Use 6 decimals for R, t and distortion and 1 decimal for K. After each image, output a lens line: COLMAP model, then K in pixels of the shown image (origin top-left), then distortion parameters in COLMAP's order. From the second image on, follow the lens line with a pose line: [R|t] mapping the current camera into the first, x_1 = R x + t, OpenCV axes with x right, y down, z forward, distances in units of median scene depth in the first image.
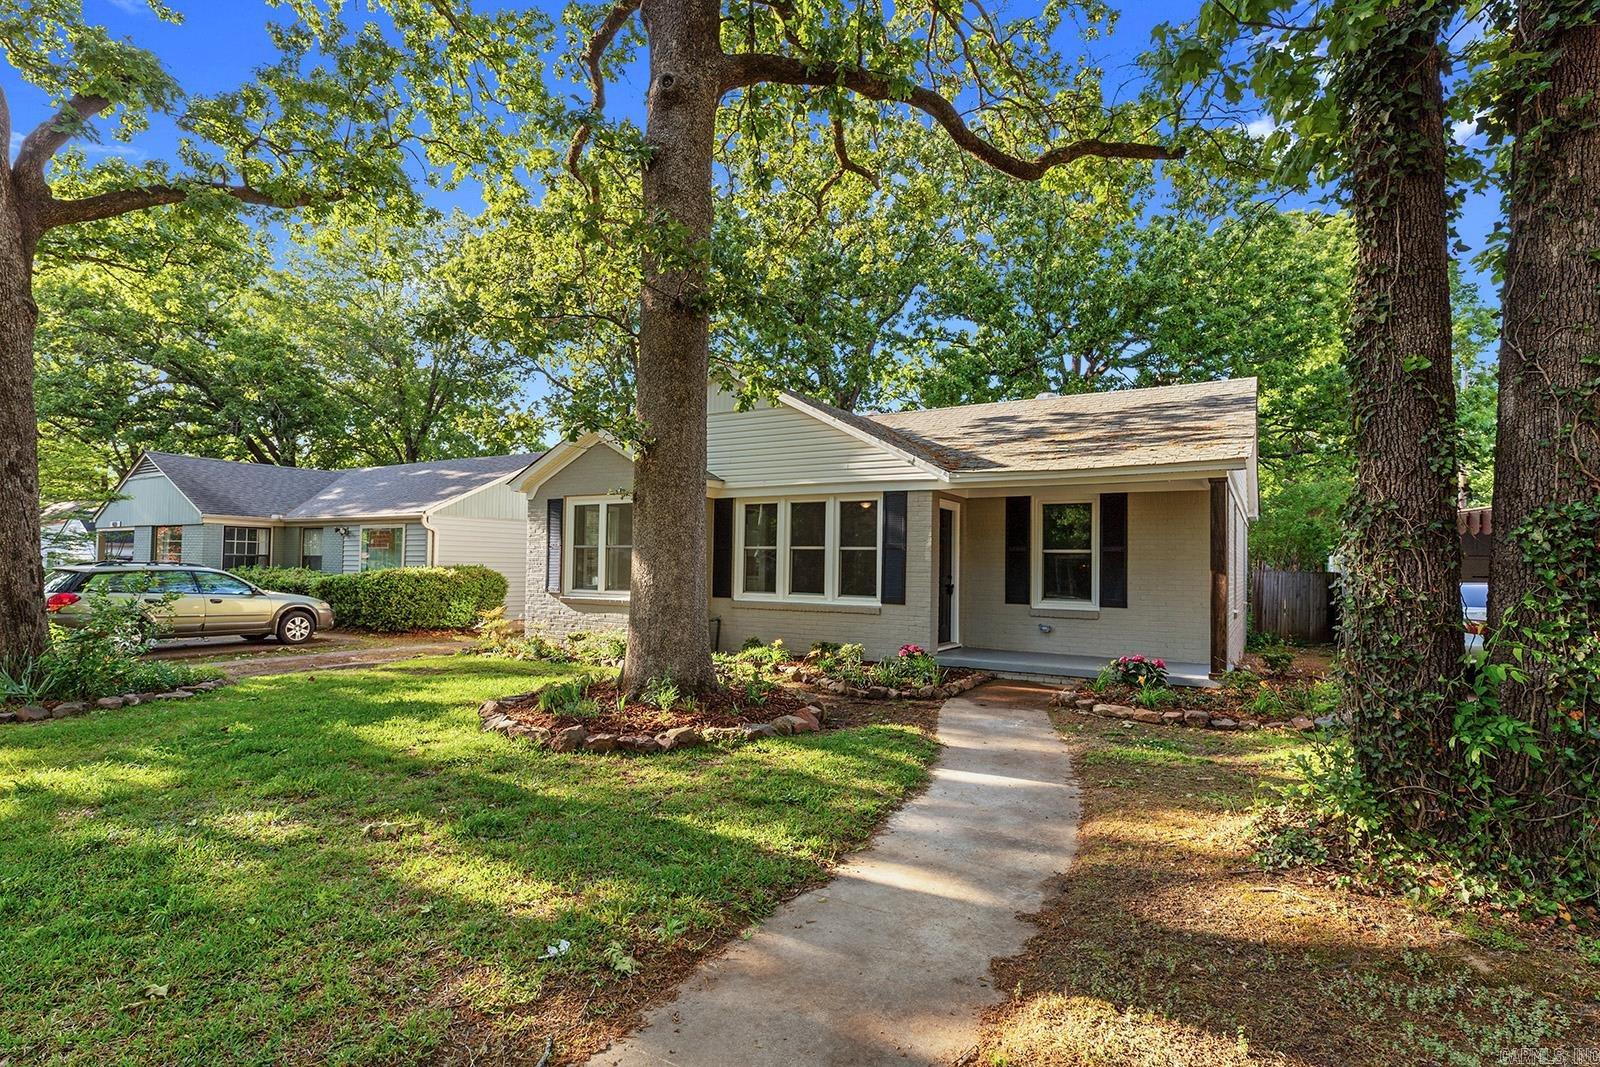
lens RADIAL K [[801.9, 0, 802.1], [0, 801.9, 540.6], [0, 0, 1]] dist [-0.001163, -0.000087]
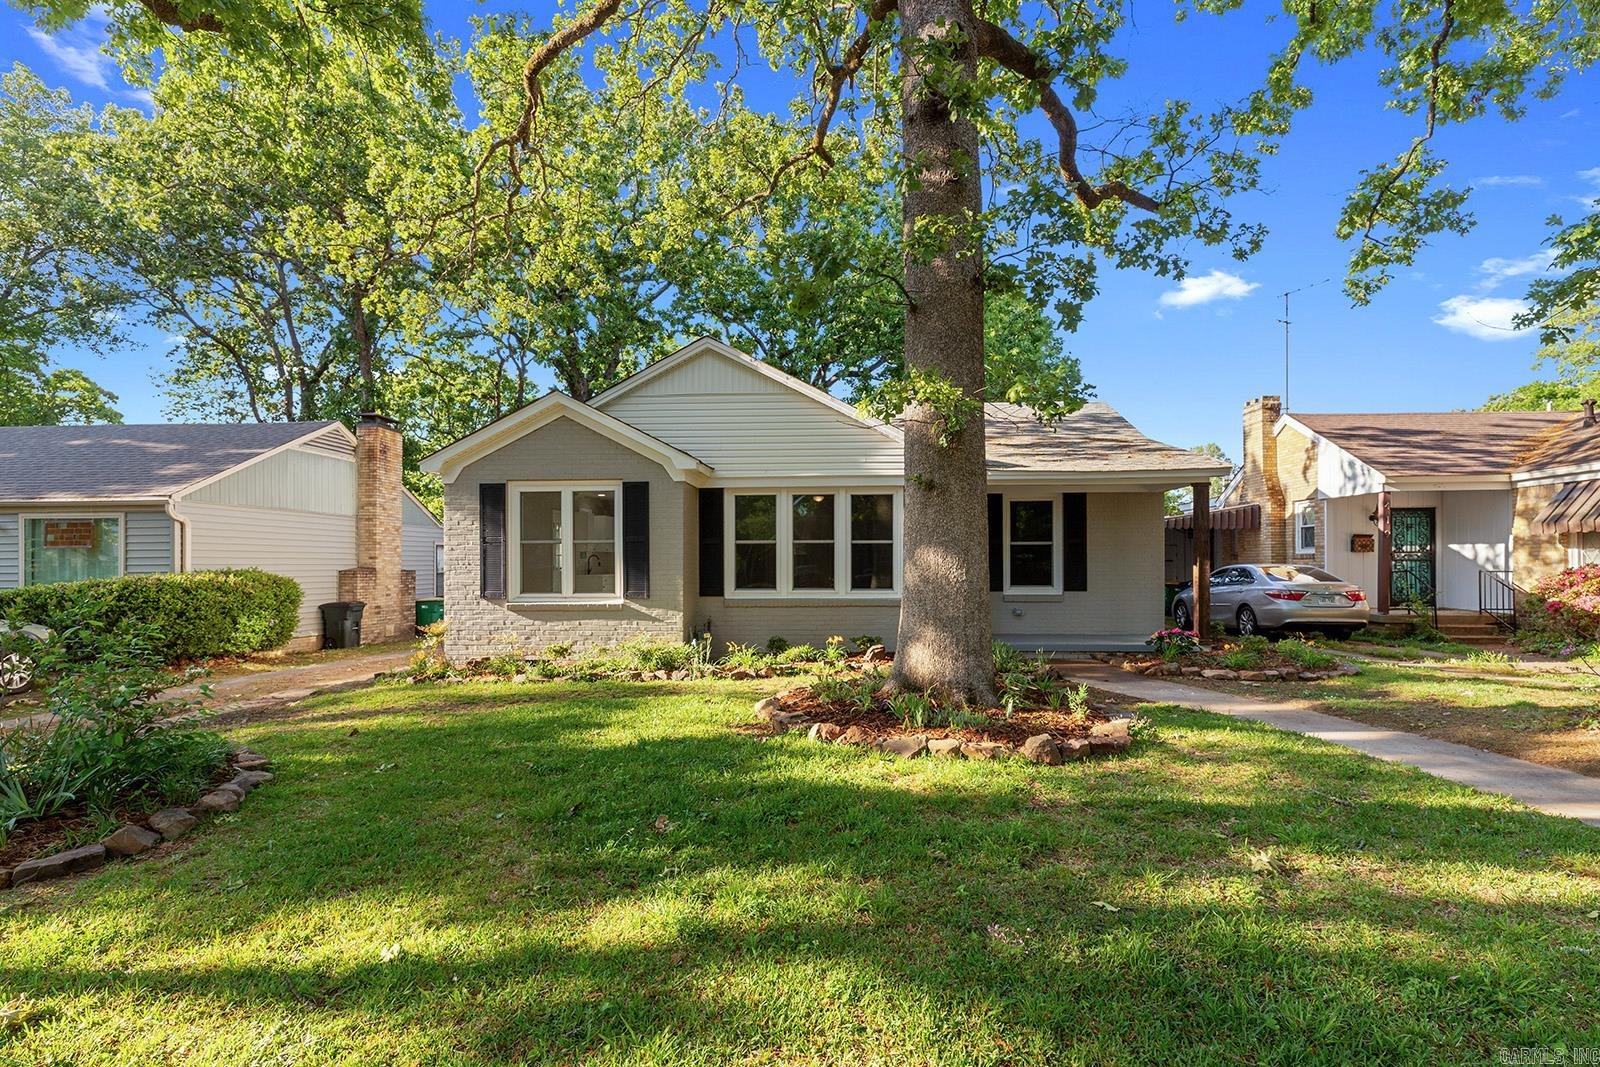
lens RADIAL K [[782.3, 0, 800.6], [0, 782.3, 565.3], [0, 0, 1]] dist [-0.003038, -0.000396]
pose [[0.880627, -0.020603, 0.473362, -0.447371], [0.002783, 0.999262, 0.038316, 0.001196], [-0.473802, -0.032425, 0.880034, 0.166728]]
